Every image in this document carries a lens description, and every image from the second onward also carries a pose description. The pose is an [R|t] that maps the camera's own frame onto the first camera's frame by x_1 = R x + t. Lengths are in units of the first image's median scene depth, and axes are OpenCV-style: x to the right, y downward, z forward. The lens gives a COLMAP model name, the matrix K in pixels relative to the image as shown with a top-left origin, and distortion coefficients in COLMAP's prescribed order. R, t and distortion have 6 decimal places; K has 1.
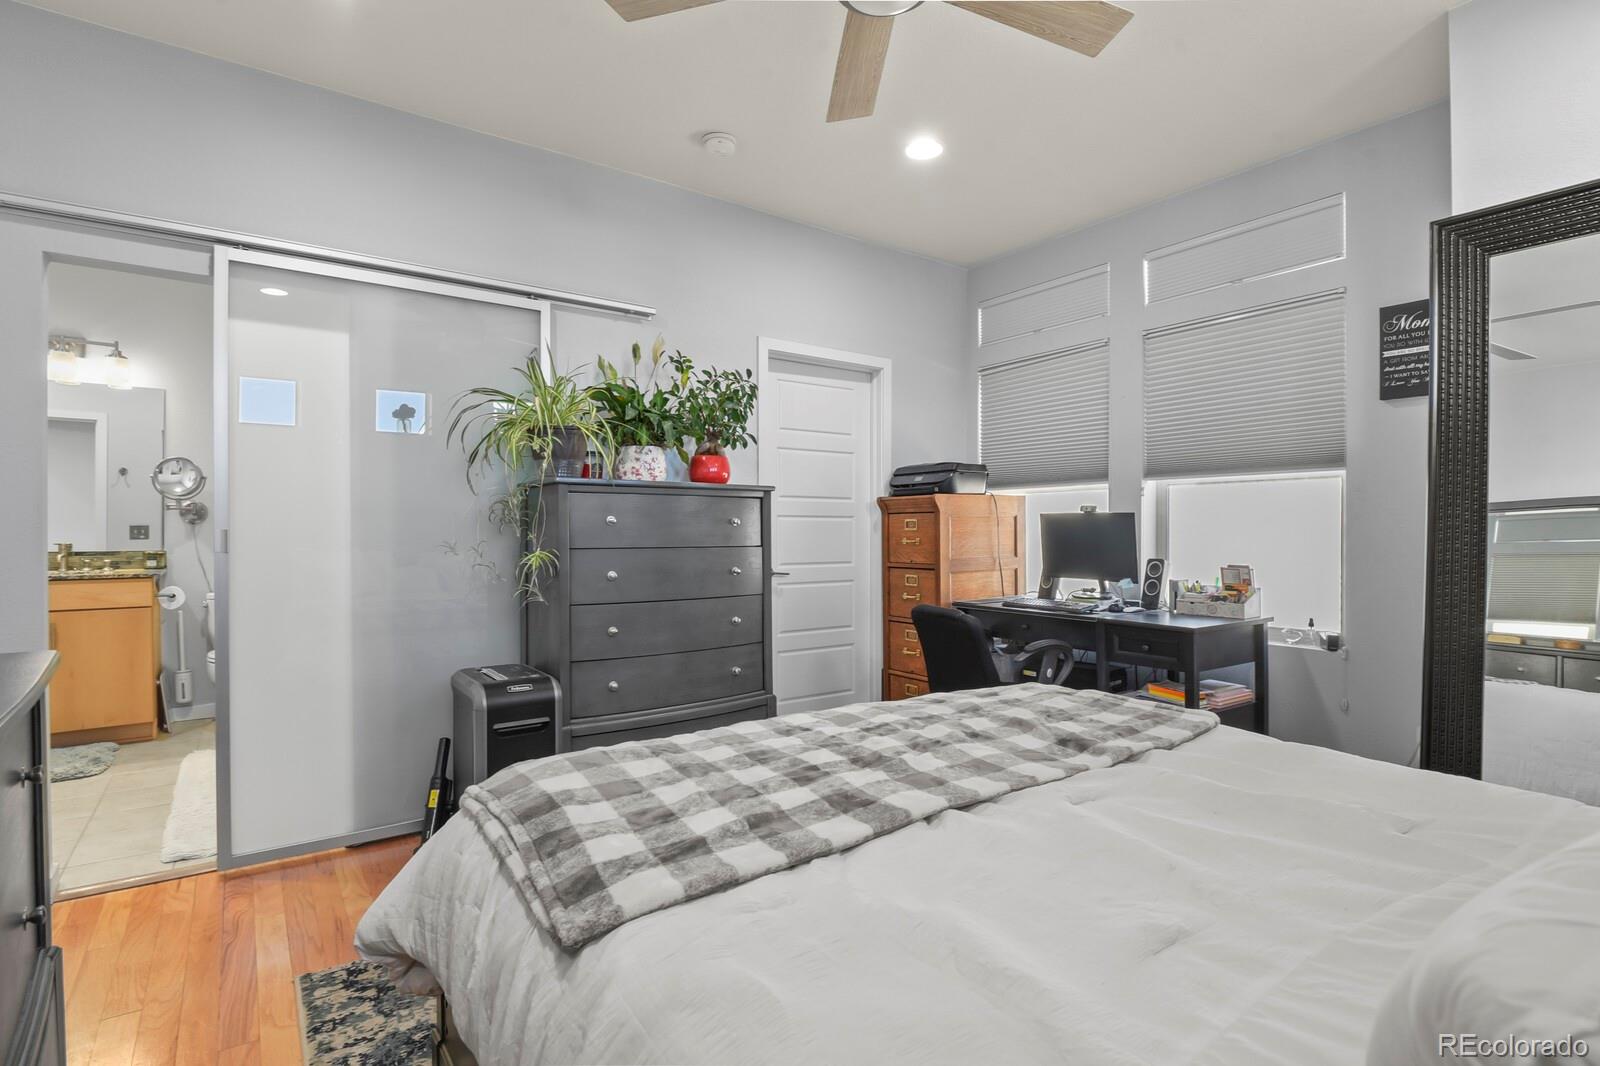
lens RADIAL K [[781.4, 0, 809.5], [0, 781.4, 536.5], [0, 0, 1]] dist [-0.015938, -0.001472]
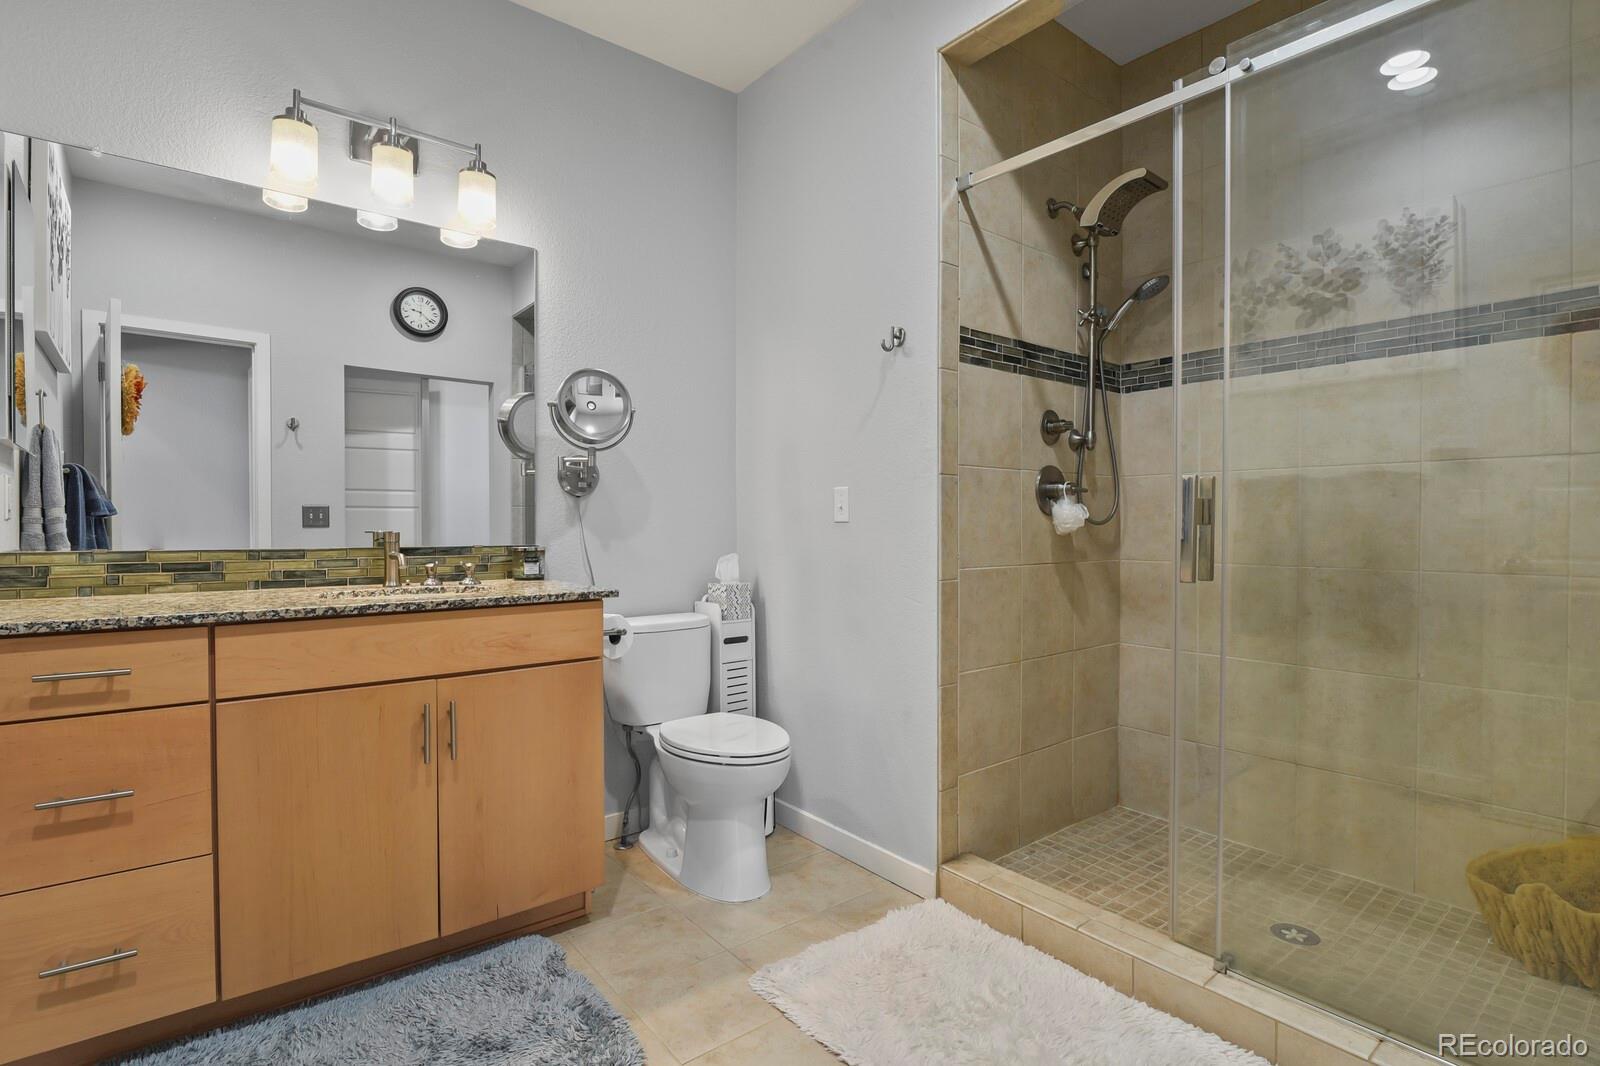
lens RADIAL K [[781.4, 0, 809.5], [0, 781.4, 536.5], [0, 0, 1]] dist [-0.015938, -0.001472]
pose [[0.999236, -0.000841, 0.039063, -0.550701], [0.000439, 0.999947, 0.010304, 0.005896], [-0.039069, -0.010279, 0.999184, 0.366876]]
